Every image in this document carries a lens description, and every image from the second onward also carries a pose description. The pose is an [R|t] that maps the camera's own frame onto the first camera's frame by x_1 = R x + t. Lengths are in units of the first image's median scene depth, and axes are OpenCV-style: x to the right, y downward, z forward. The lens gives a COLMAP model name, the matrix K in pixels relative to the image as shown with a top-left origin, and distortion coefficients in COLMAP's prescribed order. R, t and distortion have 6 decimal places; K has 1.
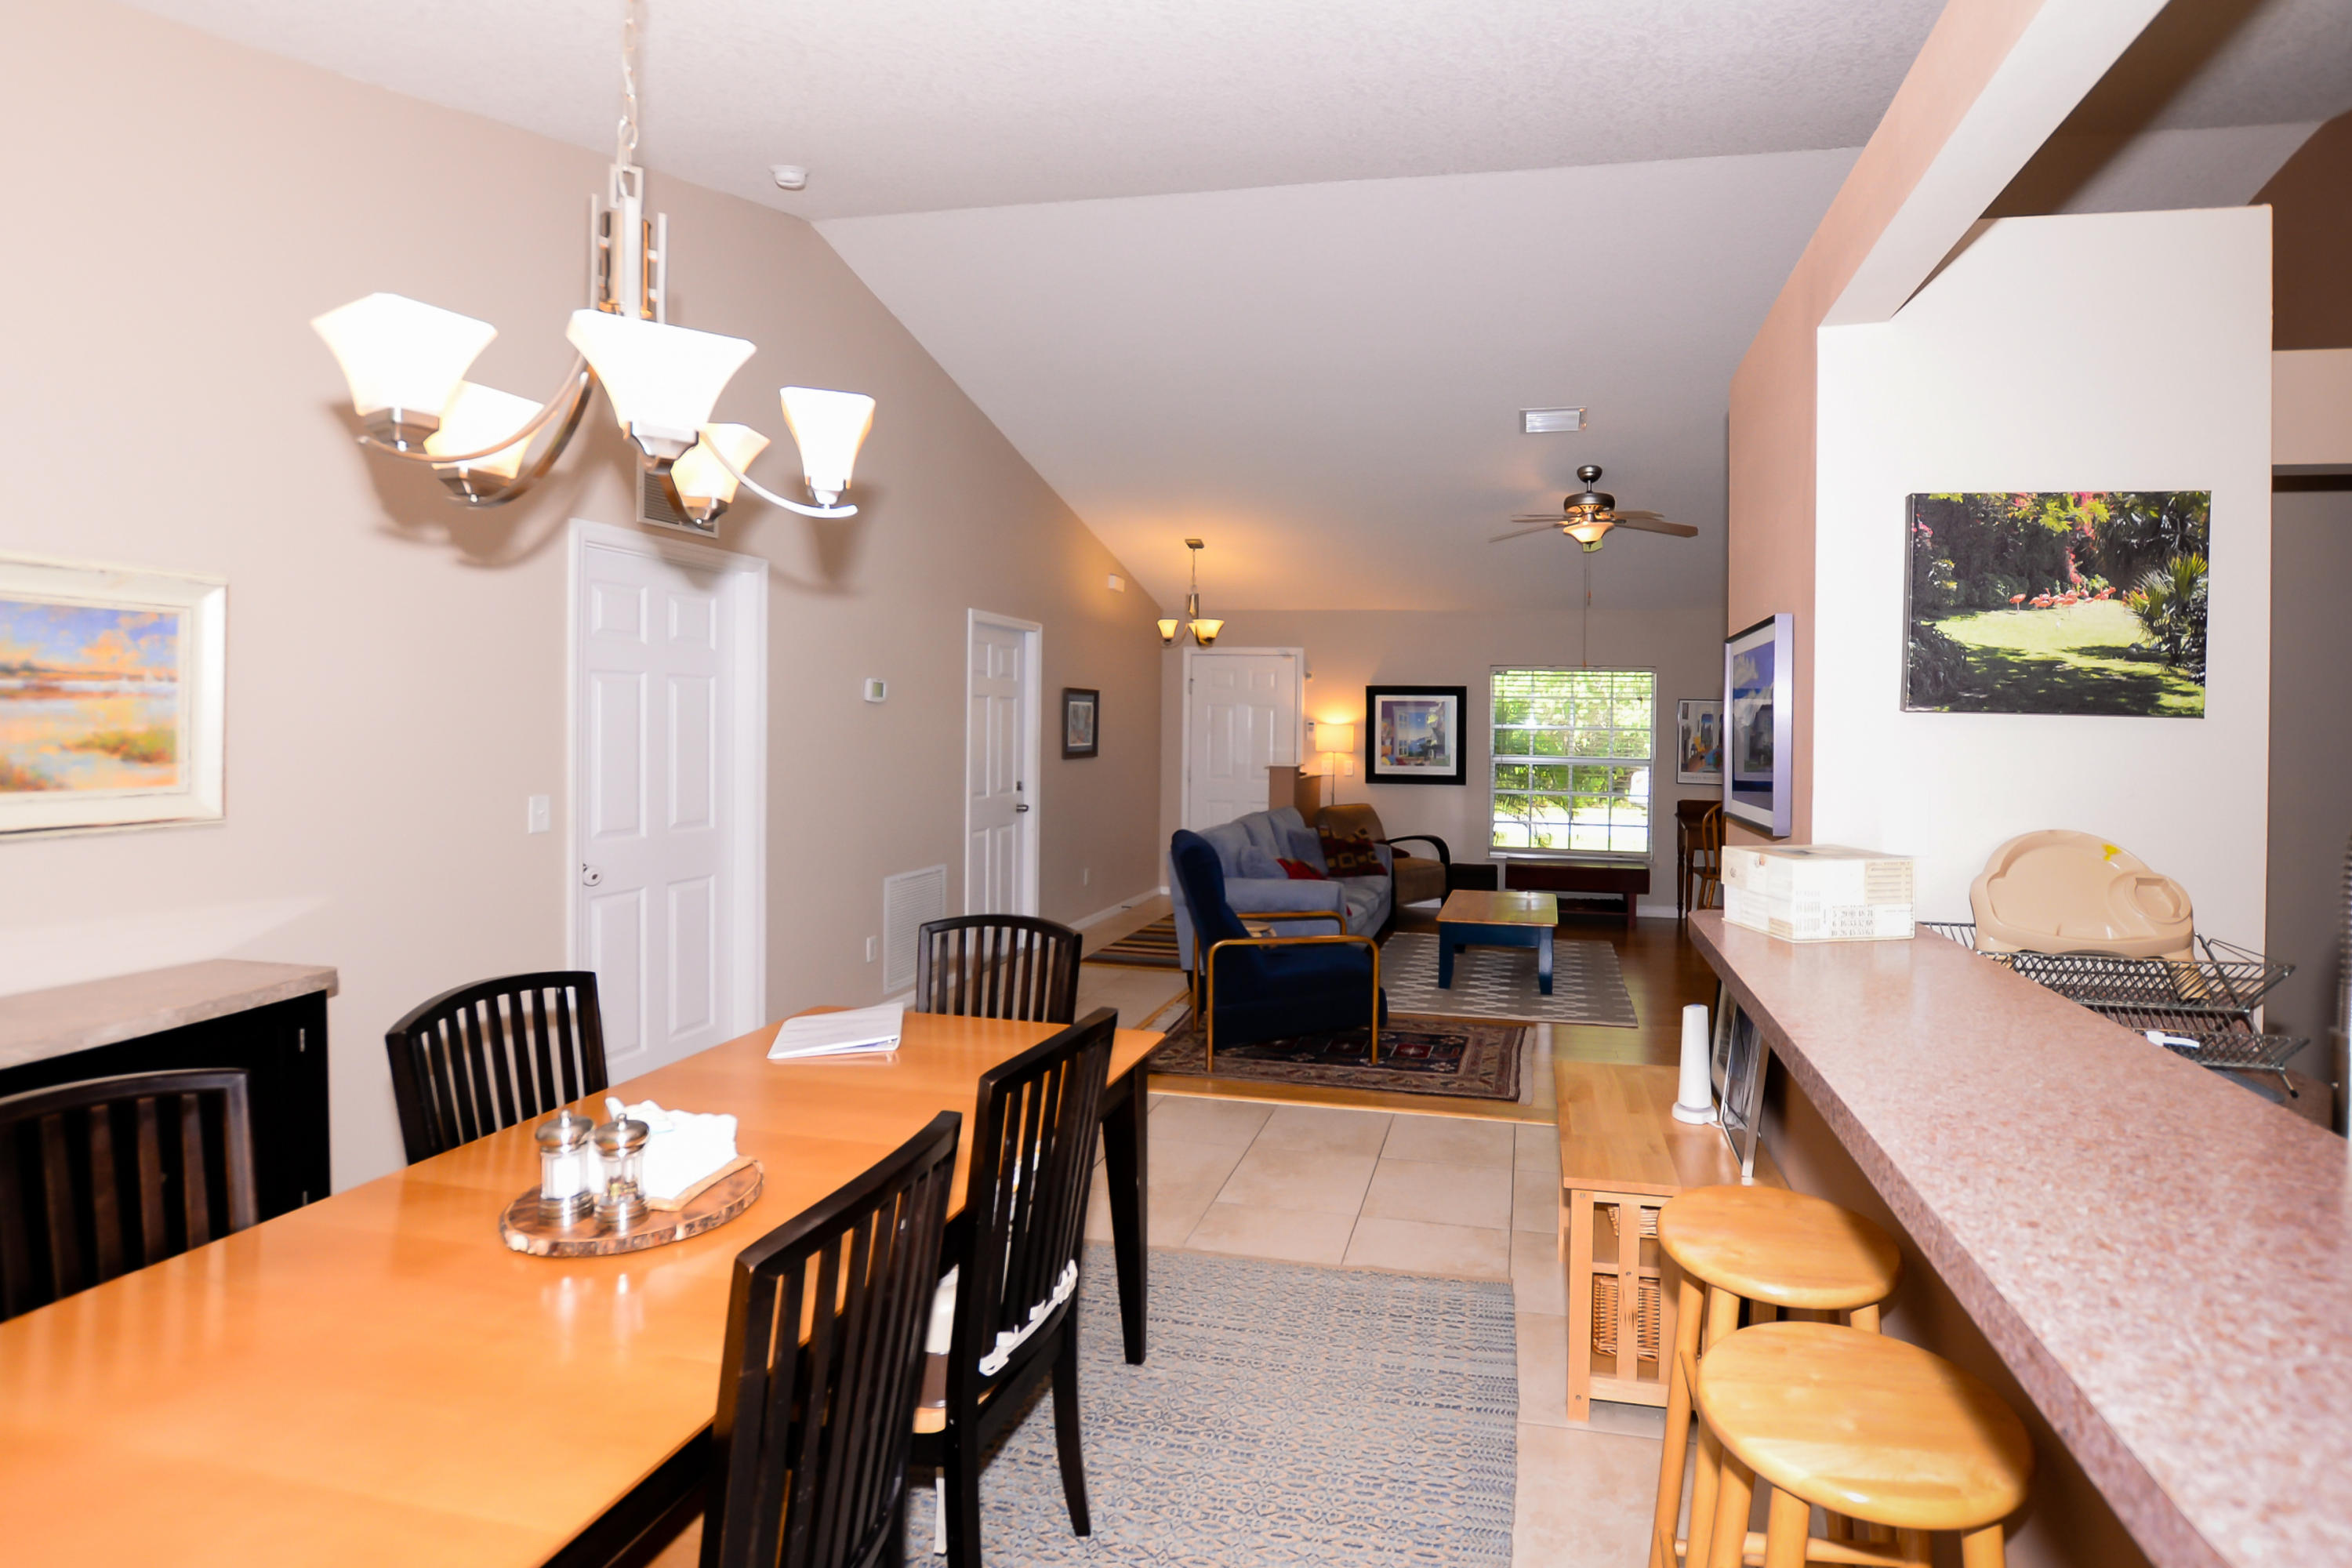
lens RADIAL K [[1122.7, 0, 1320.9], [0, 1122.7, 748.5], [0, 0, 1]] dist [0.017836, -0.000904]
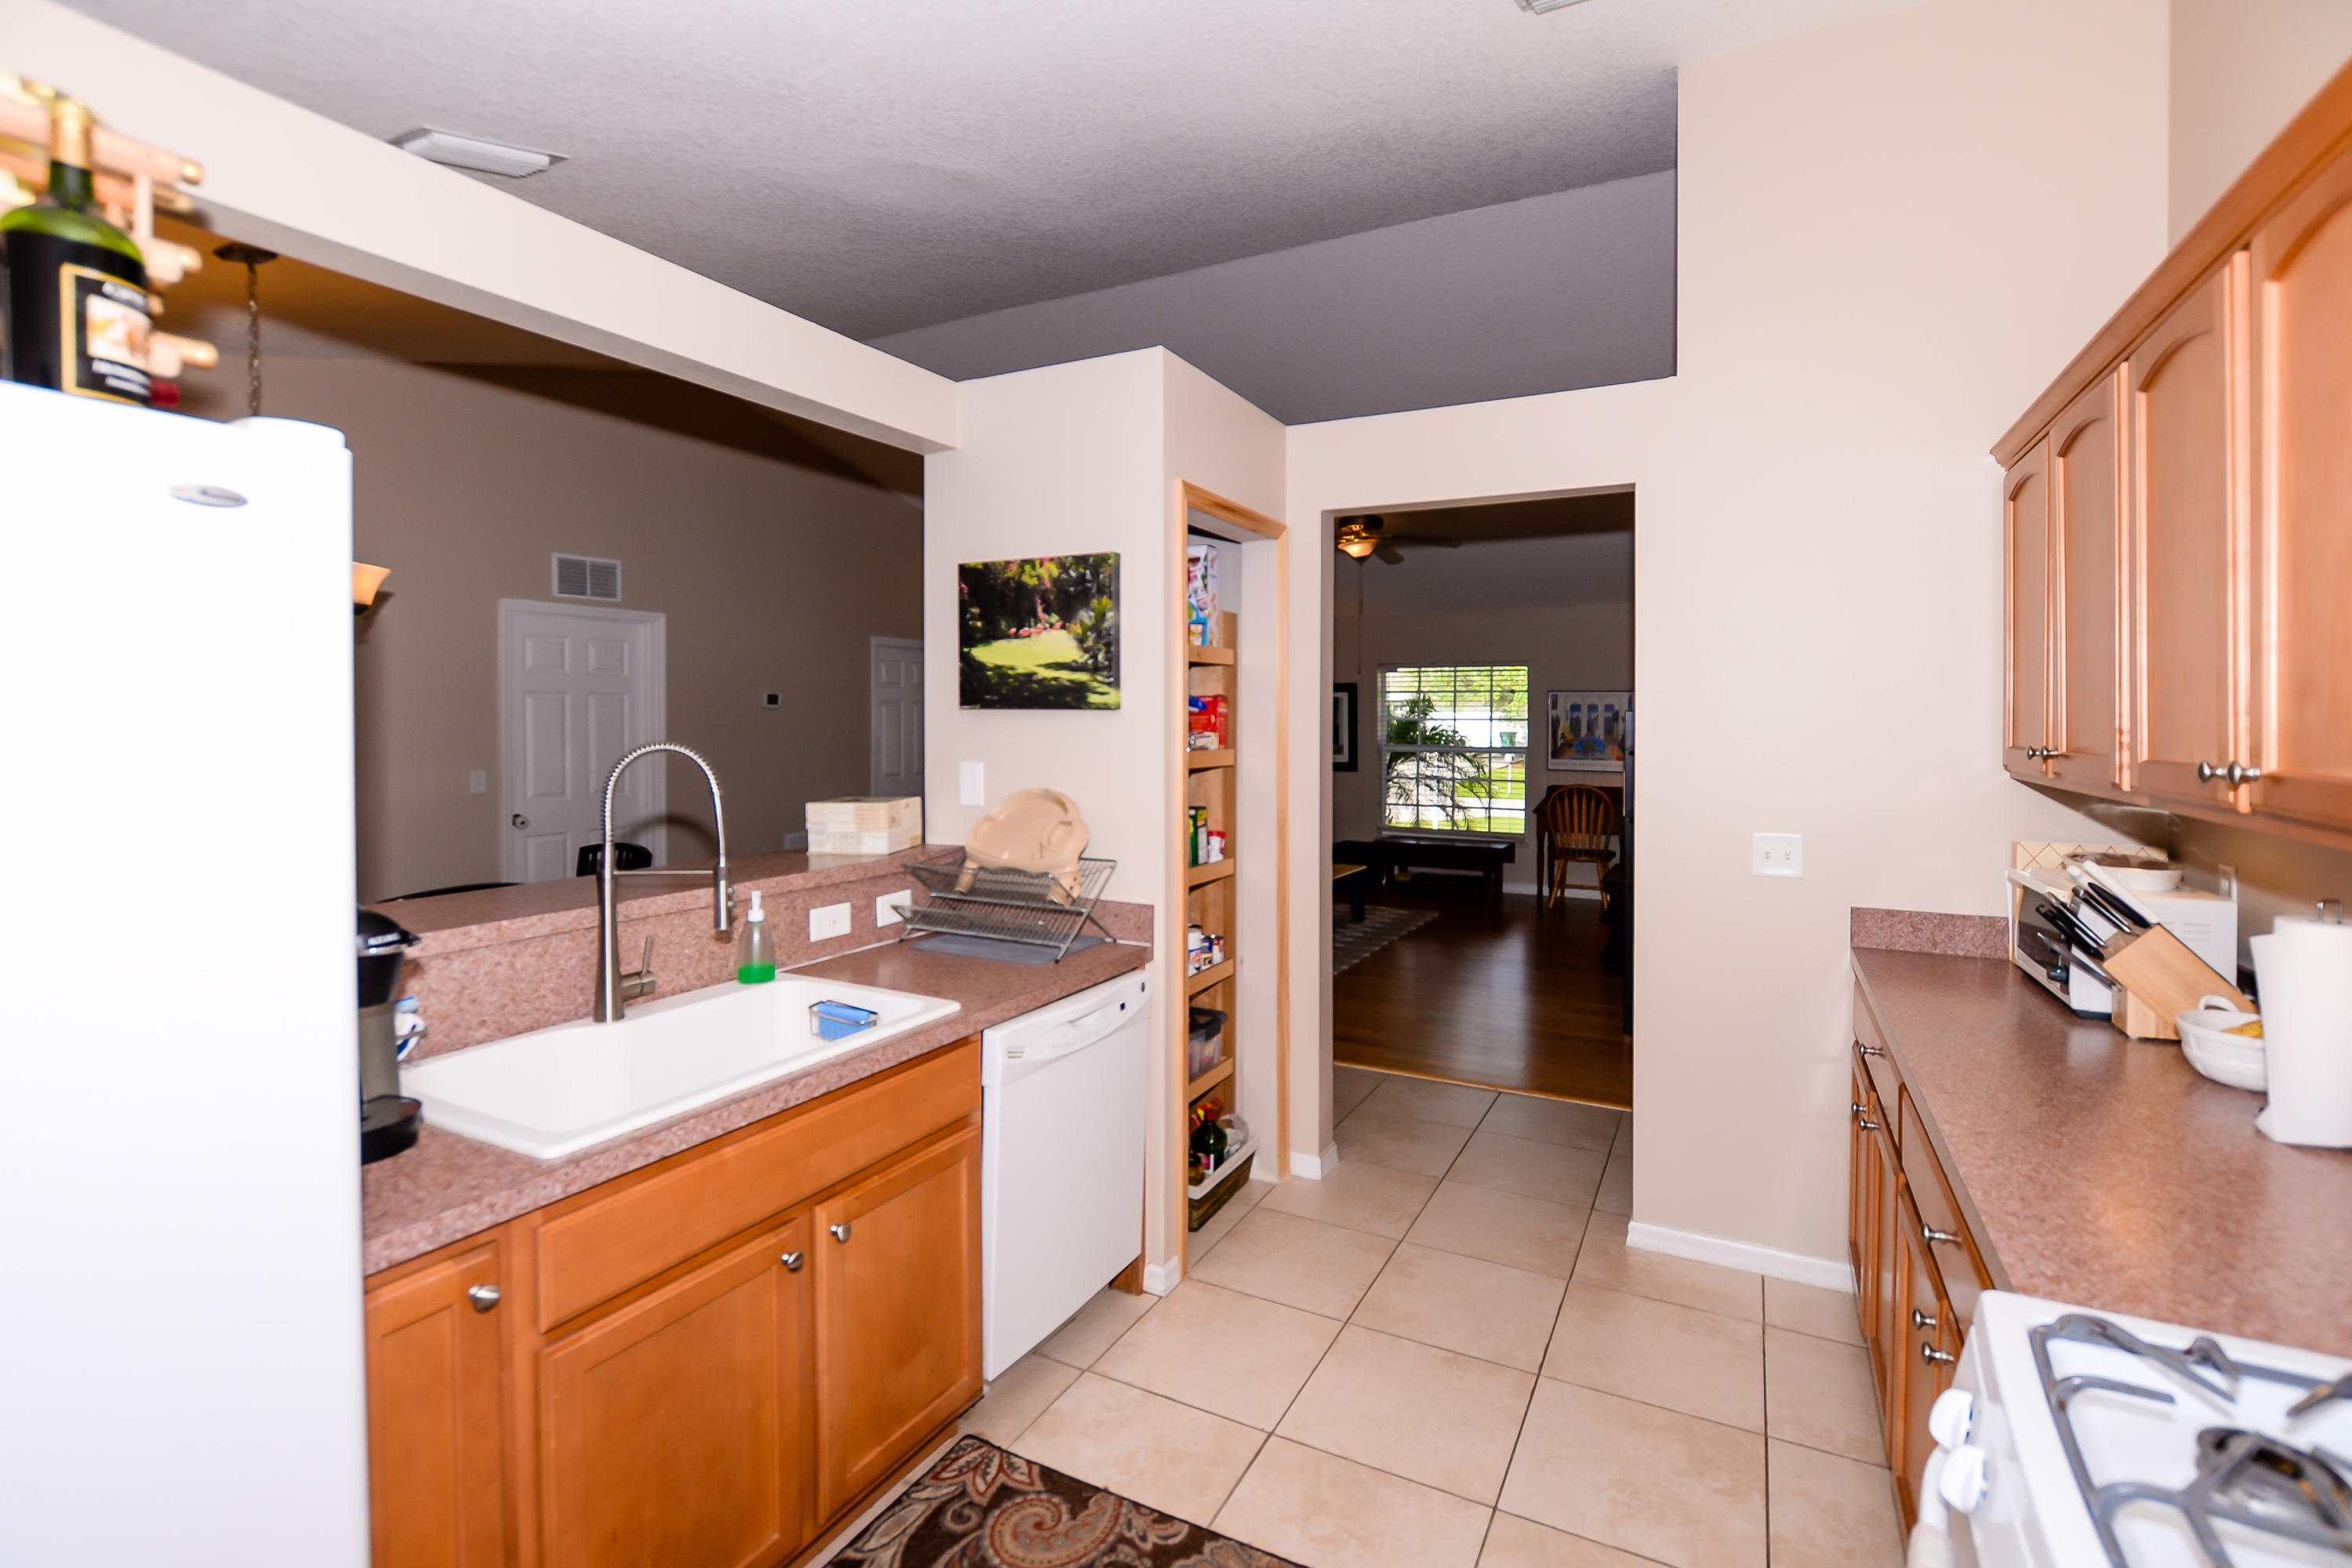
lens RADIAL K [[1058.6, 0, 1183.2], [0, 1058.6, 747.0], [0, 0, 1]] dist [-0.028066, 0.004203]
pose [[0.954233, -0.007022, -0.298981, 1.008957], [0.008311, 0.999961, 0.003039, 0.013216], [0.298948, -0.005385, 0.954254, -0.204811]]
